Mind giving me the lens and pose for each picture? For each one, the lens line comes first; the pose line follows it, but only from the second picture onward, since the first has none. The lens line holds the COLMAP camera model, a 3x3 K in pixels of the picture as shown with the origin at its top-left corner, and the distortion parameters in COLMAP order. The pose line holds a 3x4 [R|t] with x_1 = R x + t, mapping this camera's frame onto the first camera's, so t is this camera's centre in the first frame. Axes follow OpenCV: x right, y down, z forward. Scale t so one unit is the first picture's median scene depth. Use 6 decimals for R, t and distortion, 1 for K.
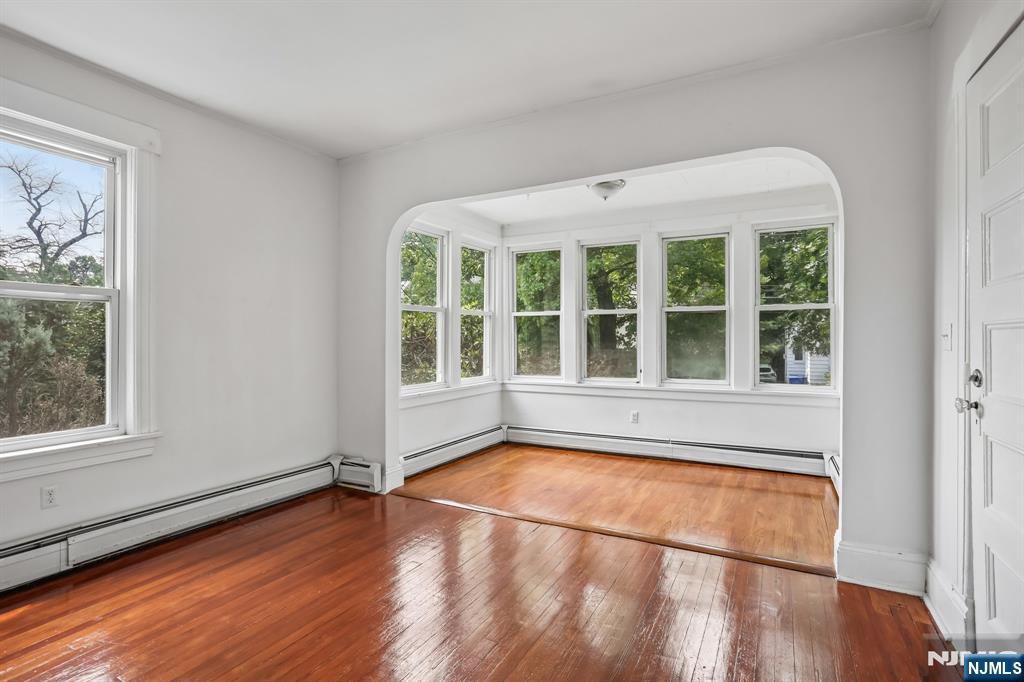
lens RADIAL K [[518.7, 0, 501.5], [0, 518.7, 337.6], [0, 0, 1]] dist [-0.061686, 0.028618]
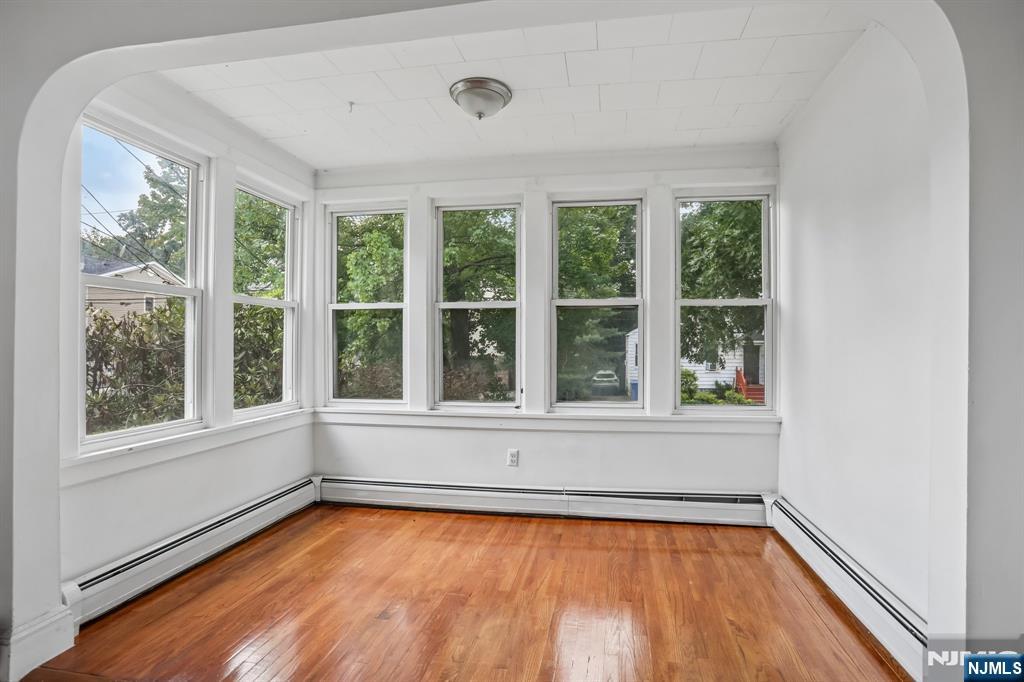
lens RADIAL K [[518.7, 0, 535.4], [0, 518.7, 345.8], [0, 0, 1]] dist [-0.061686, 0.028618]
pose [[0.936573, 0.001953, 0.350468, 0.041789], [-0.002856, 0.999994, 0.002062, 0.002762], [-0.350462, -0.002932, 0.936572, 0.339023]]
